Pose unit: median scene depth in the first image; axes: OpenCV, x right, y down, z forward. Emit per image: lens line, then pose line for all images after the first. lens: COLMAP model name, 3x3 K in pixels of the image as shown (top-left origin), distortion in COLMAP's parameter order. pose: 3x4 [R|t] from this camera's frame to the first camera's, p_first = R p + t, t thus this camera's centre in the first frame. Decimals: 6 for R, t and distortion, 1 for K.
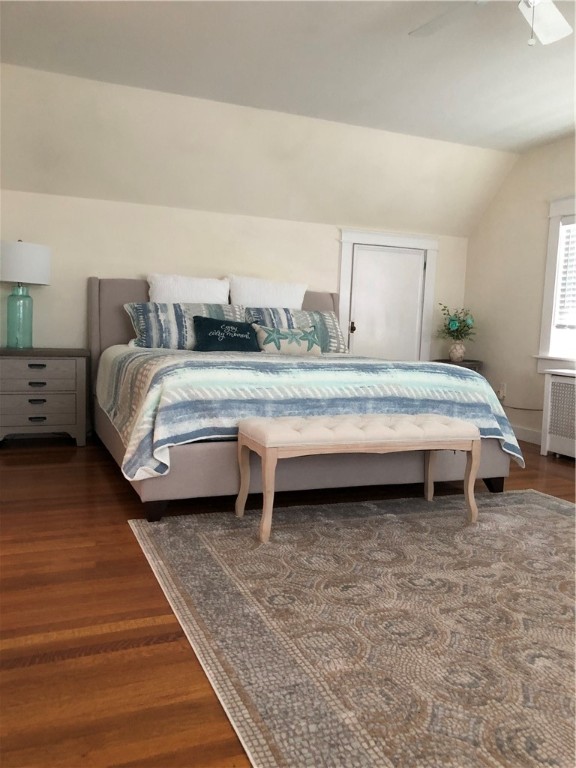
lens RADIAL K [[629.6, 0, 287.0], [0, 629.6, 385.4], [0, 0, 1]] dist [0.036189, -0.036388]
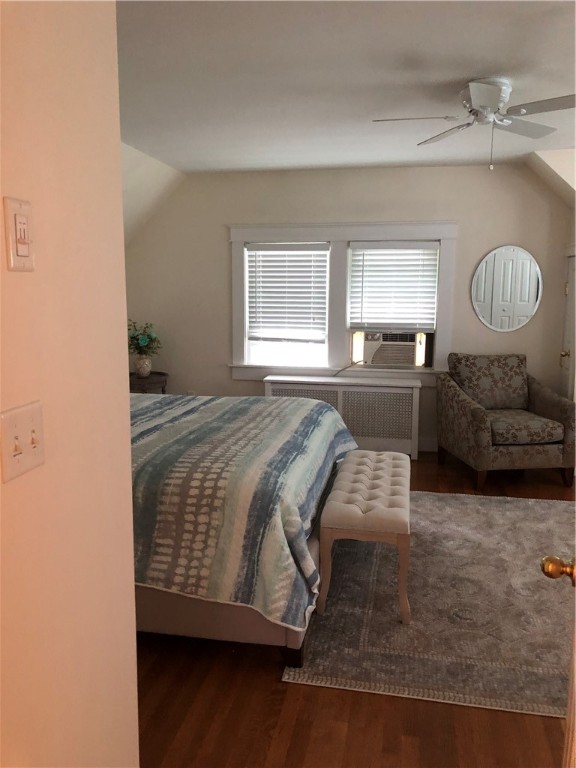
lens RADIAL K [[629.6, 0, 288.8], [0, 629.6, 381.7], [0, 0, 1]] dist [0.036189, -0.036388]
pose [[0.544479, -0.153185, 0.824668, -0.491168], [0.093859, 0.988134, 0.121580, -0.149043], [-0.833506, 0.011205, 0.552396, 0.312716]]
